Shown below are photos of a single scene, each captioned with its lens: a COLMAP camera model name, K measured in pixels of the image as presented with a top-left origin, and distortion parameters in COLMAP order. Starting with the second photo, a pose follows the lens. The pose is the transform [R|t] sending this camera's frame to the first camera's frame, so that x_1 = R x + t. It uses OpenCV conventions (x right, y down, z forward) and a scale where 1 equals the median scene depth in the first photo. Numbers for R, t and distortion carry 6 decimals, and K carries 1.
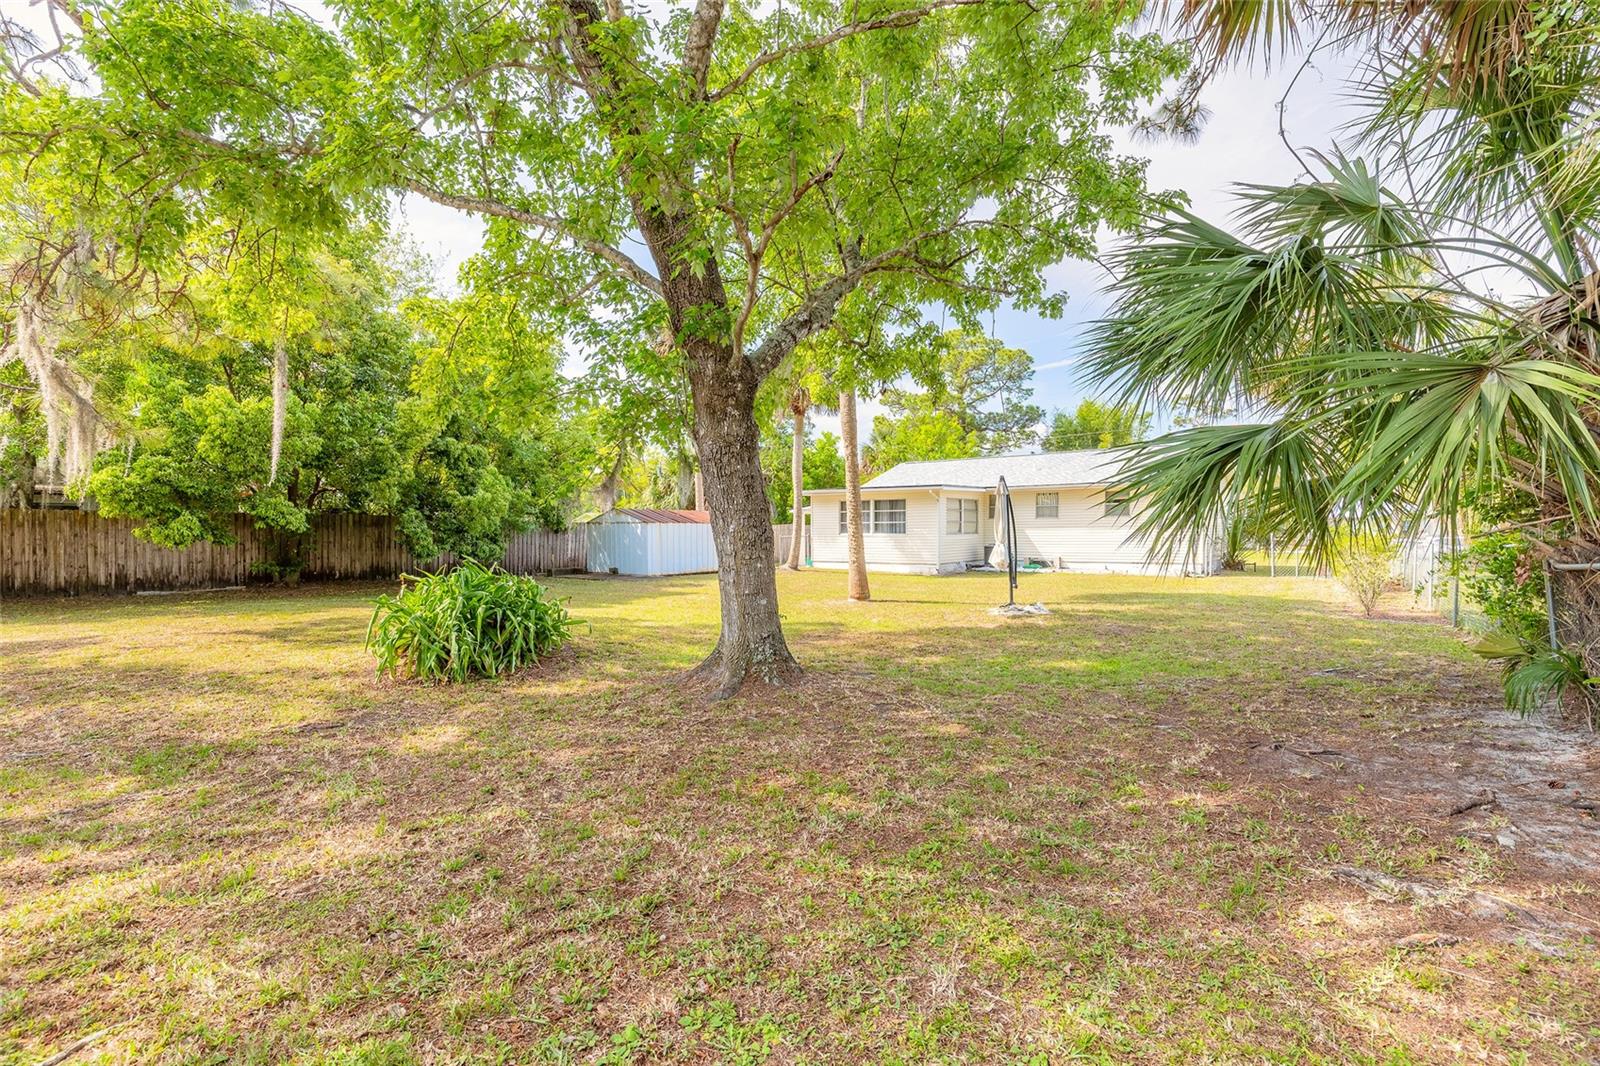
lens RADIAL K [[718.9, 0, 801.5], [0, 718.9, 532.9], [0, 0, 1]] dist [0.006511, -0.000797]
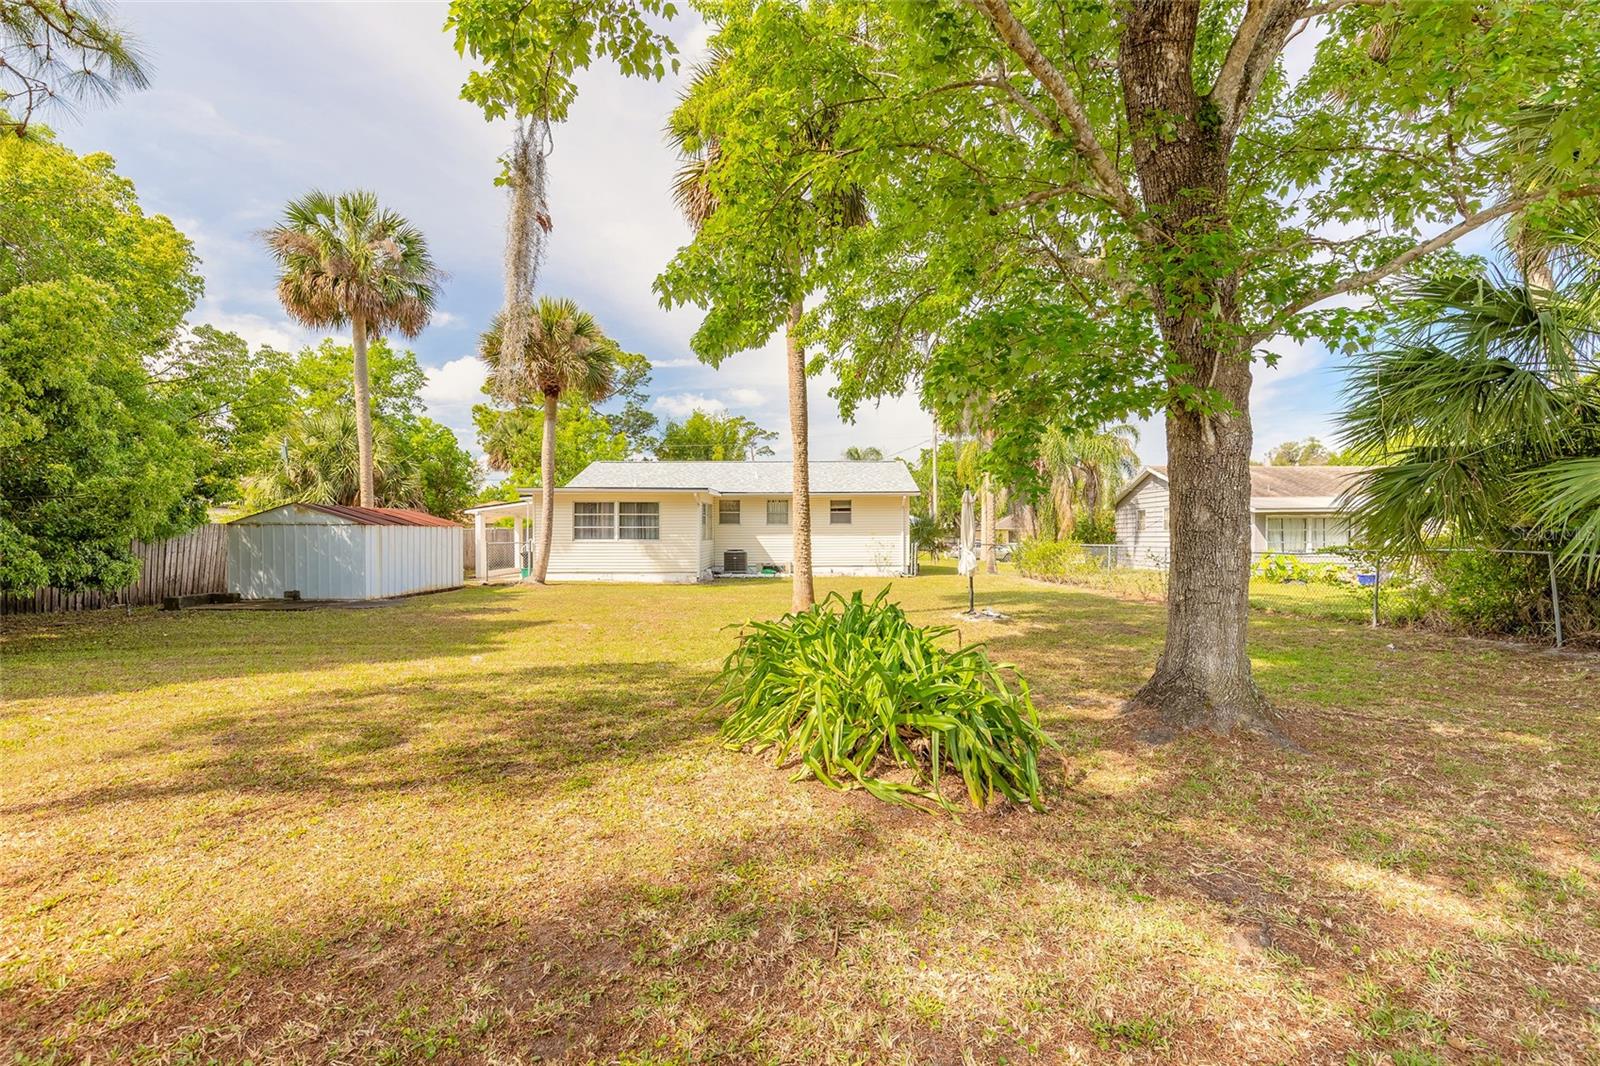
lens RADIAL K [[718.9, 0, 803.6], [0, 718.9, 535.3], [0, 0, 1]] dist [0.006511, -0.000797]
pose [[0.802315, 0.002650, 0.596895, -0.245163], [0.000061, 0.999990, -0.004521, -0.000350], [-0.596900, 0.003664, 0.802307, 0.153077]]
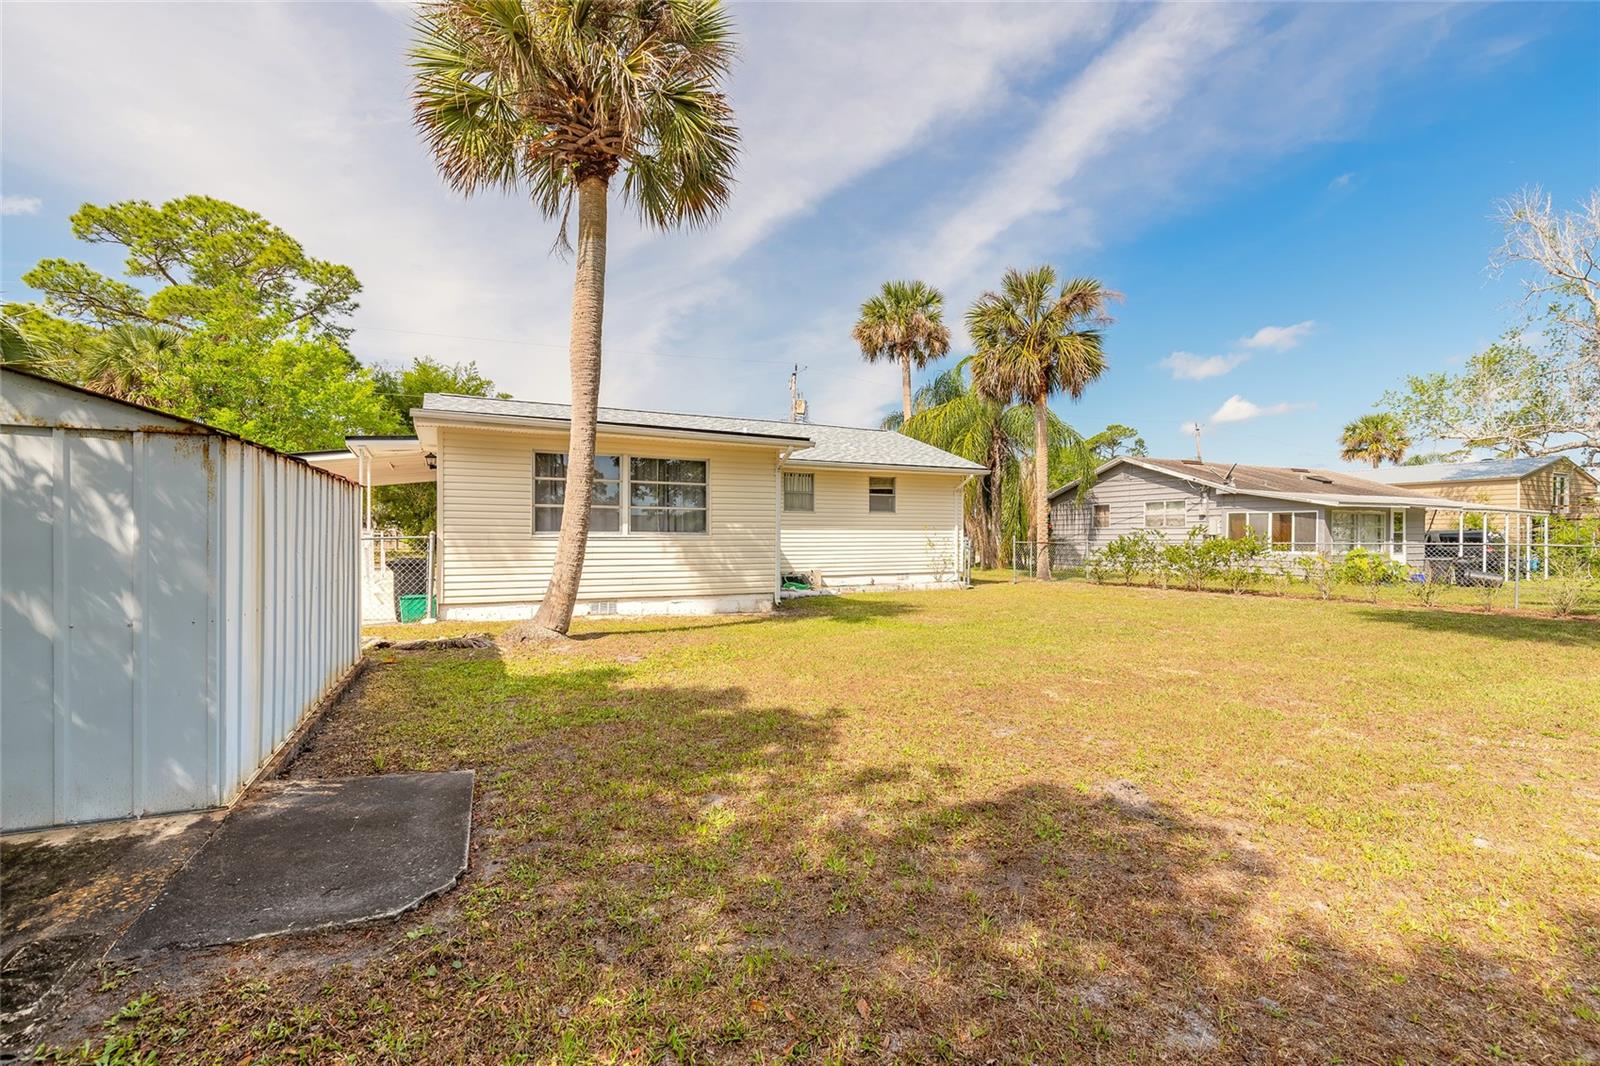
lens RADIAL K [[718.9, 0, 799.4], [0, 718.9, 535.7], [0, 0, 1]] dist [0.006511, -0.000797]
pose [[0.450725, 0.004285, 0.892652, -0.244031], [0.000320, 0.999988, -0.004962, 0.004829], [-0.892663, 0.002522, 0.450718, 0.709224]]
